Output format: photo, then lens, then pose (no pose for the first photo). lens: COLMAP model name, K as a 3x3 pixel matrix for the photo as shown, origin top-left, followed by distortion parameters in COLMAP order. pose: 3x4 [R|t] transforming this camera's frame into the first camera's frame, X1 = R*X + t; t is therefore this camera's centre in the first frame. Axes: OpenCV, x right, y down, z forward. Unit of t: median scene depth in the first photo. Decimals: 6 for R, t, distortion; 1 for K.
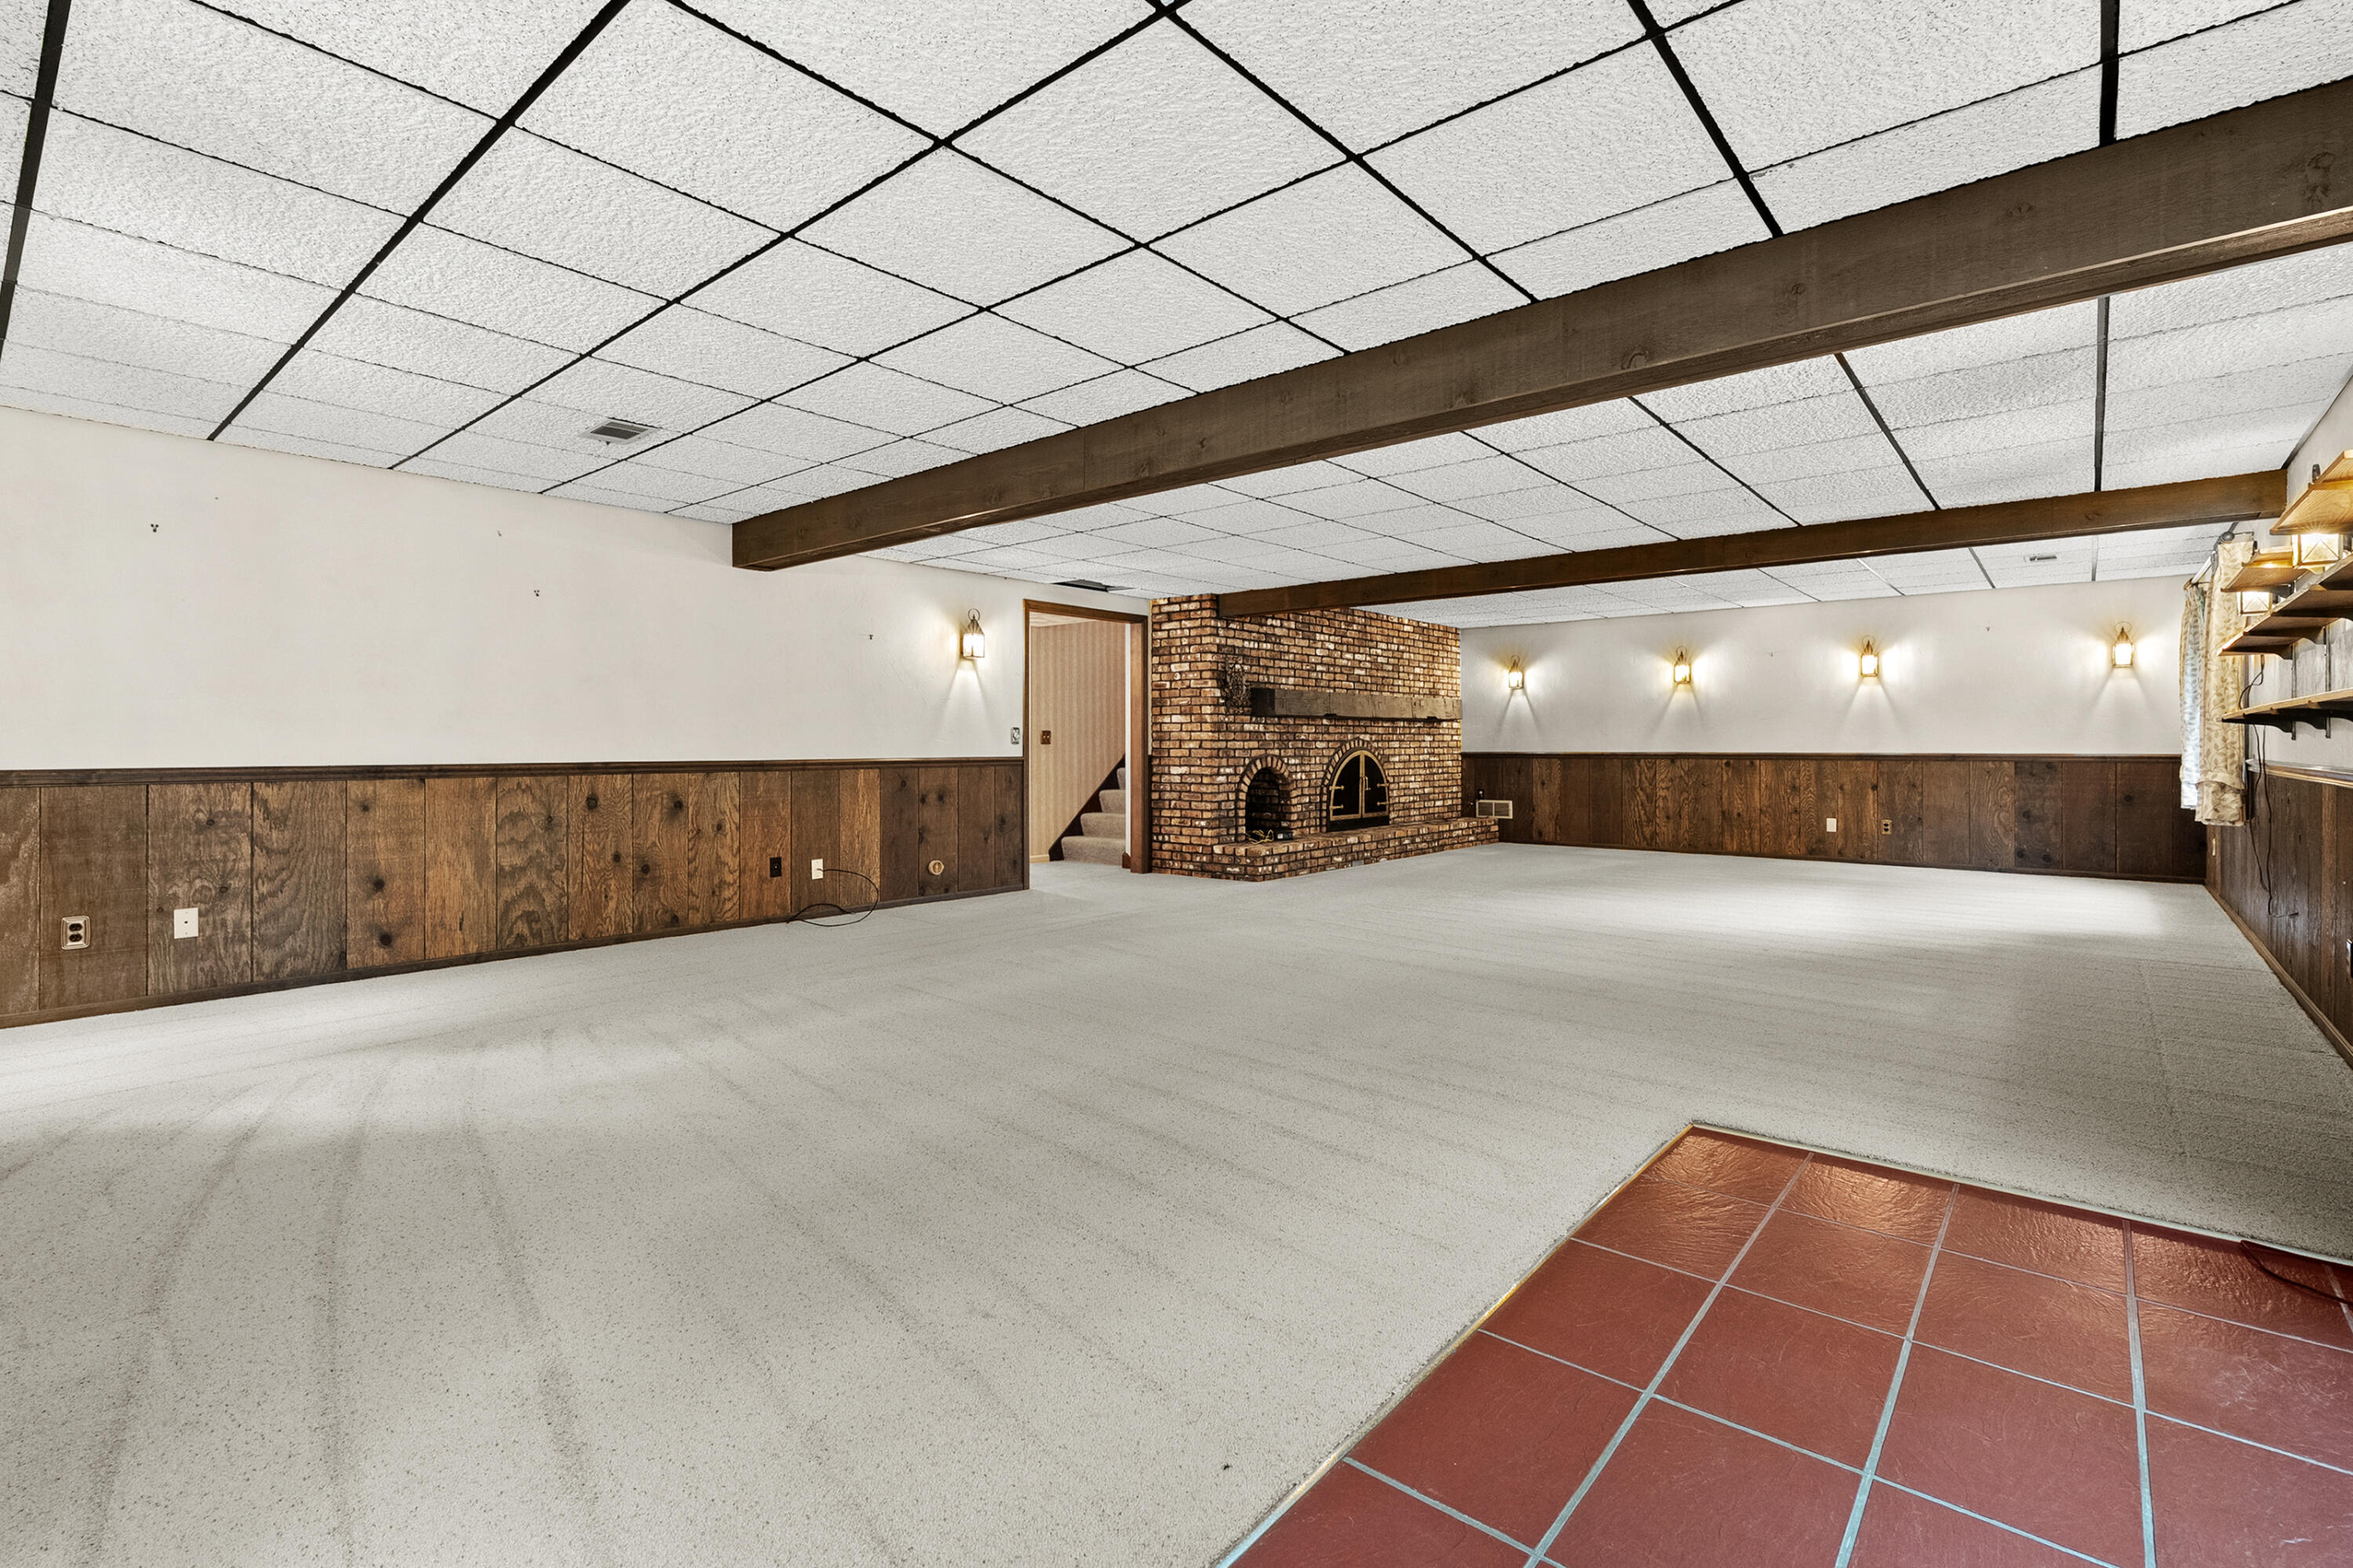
lens RADIAL K [[1074.6, 0, 1176.5], [0, 1074.6, 745.4], [0, 0, 1]] dist [-0.004511, 0.000501]
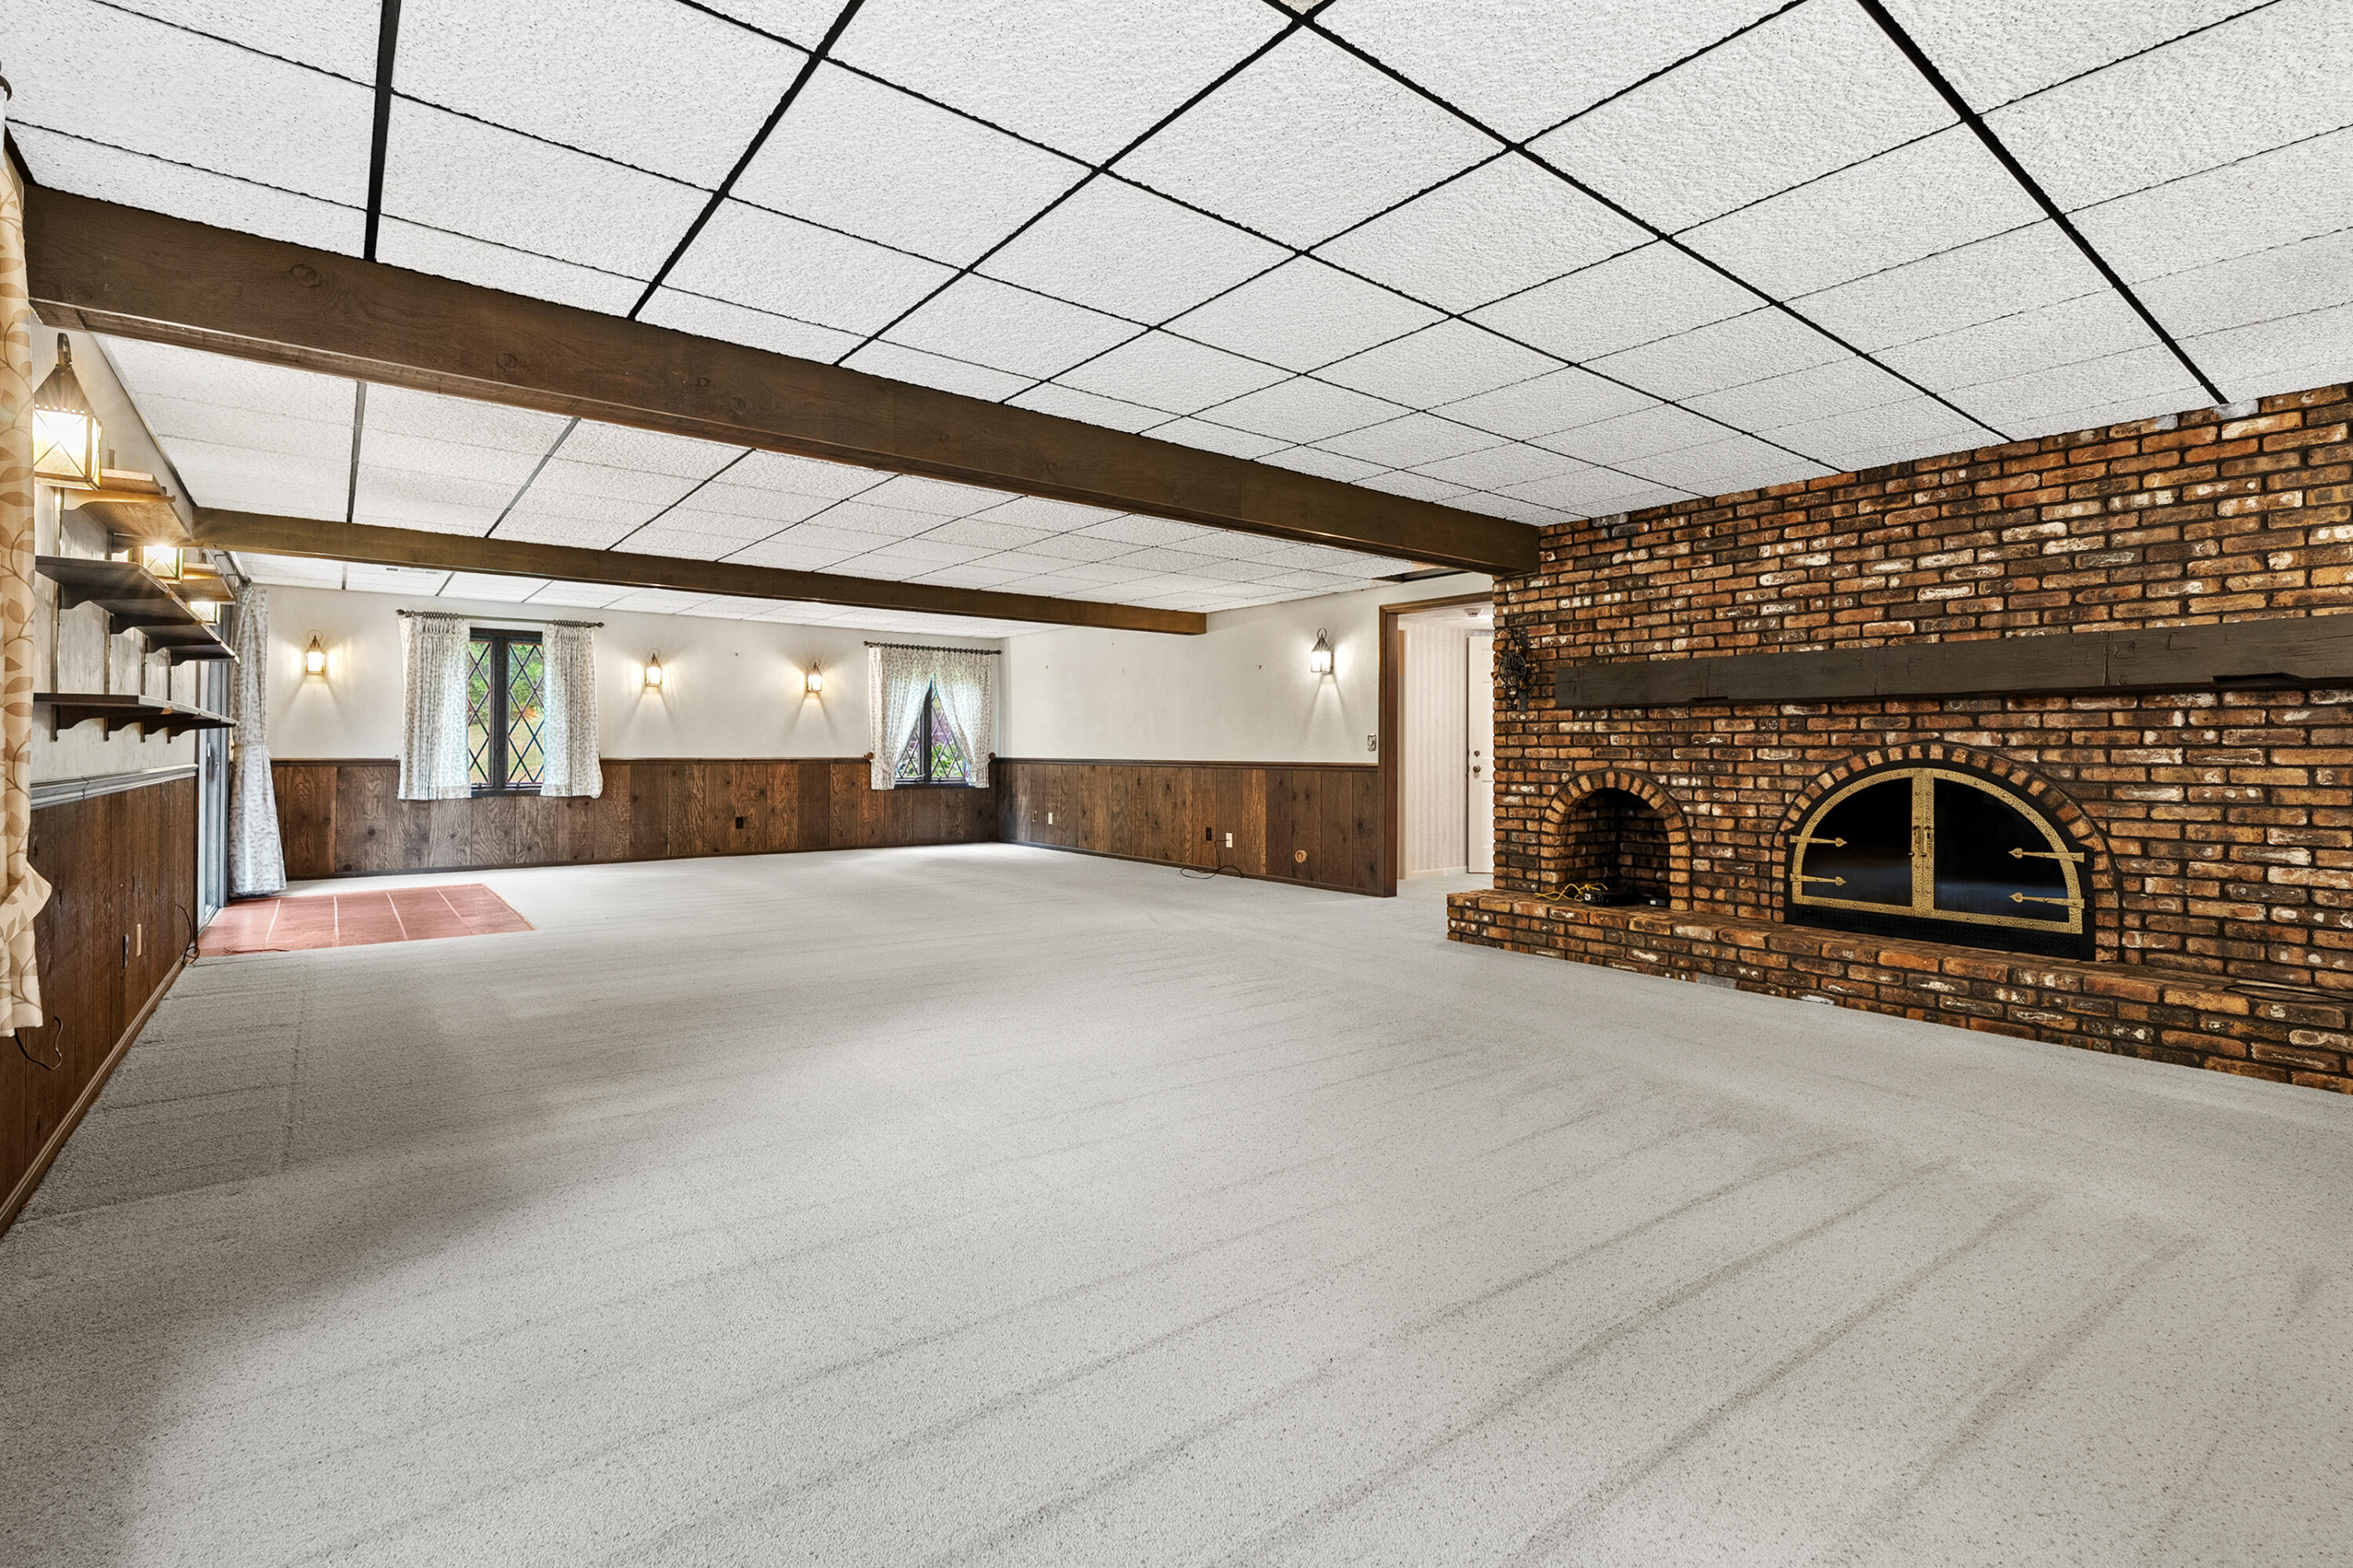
lens RADIAL K [[1074.6, 0, 1176.5], [0, 1074.6, 745.4], [0, 0, 1]] dist [-0.004511, 0.000501]
pose [[-0.190268, -0.004099, -0.981724, 1.001248], [-0.005103, 0.999982, -0.003186, -0.002492], [0.981719, 0.004404, -0.190286, 1.151147]]
